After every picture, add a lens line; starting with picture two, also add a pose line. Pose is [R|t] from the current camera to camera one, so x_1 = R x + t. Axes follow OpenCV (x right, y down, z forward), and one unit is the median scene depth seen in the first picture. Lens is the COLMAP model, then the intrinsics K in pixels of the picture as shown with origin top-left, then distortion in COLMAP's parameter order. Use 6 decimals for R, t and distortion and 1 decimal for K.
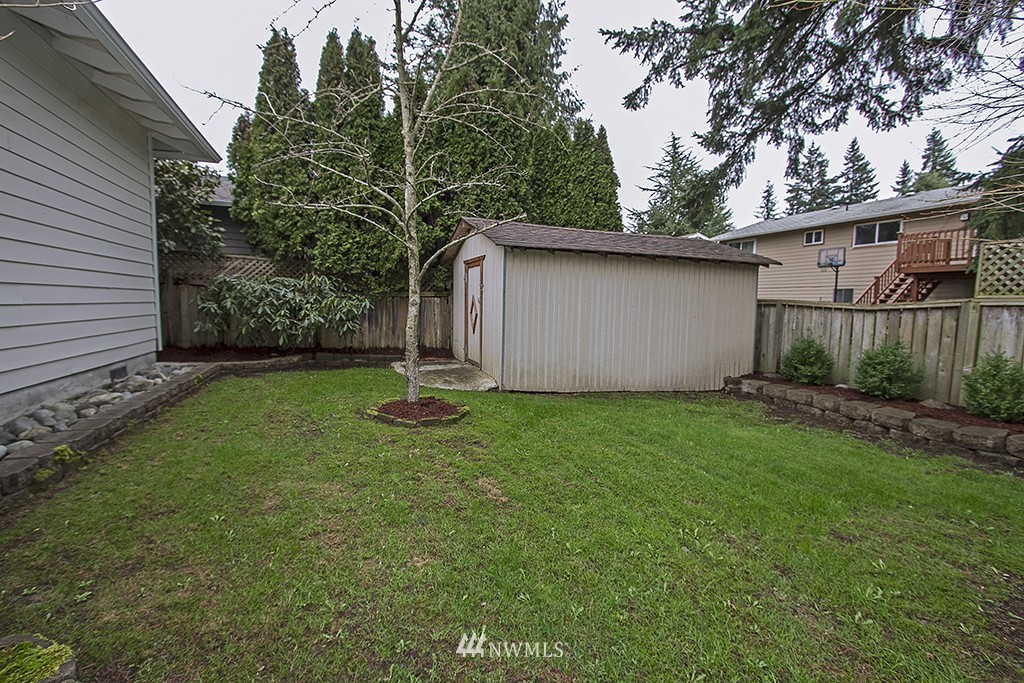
lens RADIAL K [[470.9, 0, 506.4], [0, 470.9, 343.6], [0, 0, 1]] dist [-0.017426, 0.000743]
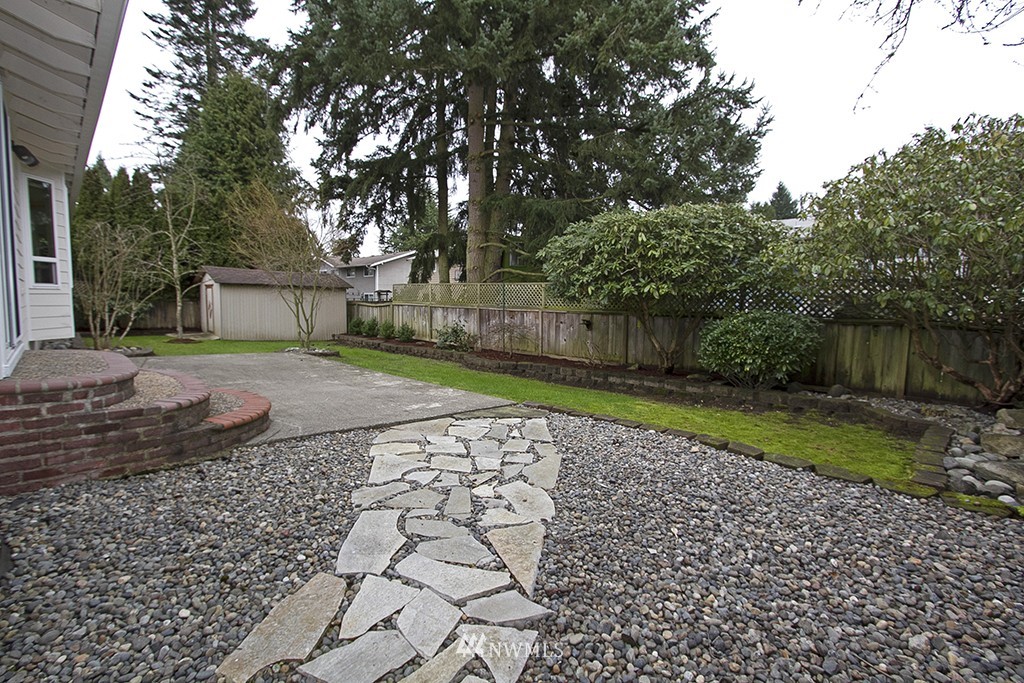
lens RADIAL K [[470.9, 0, 506.4], [0, 470.9, 343.6], [0, 0, 1]] dist [-0.017426, 0.000743]
pose [[0.909569, -0.041710, 0.413455, 0.263322], [0.038453, 0.999129, 0.016199, 0.107917], [-0.413770, 0.001164, 0.910381, -1.471106]]
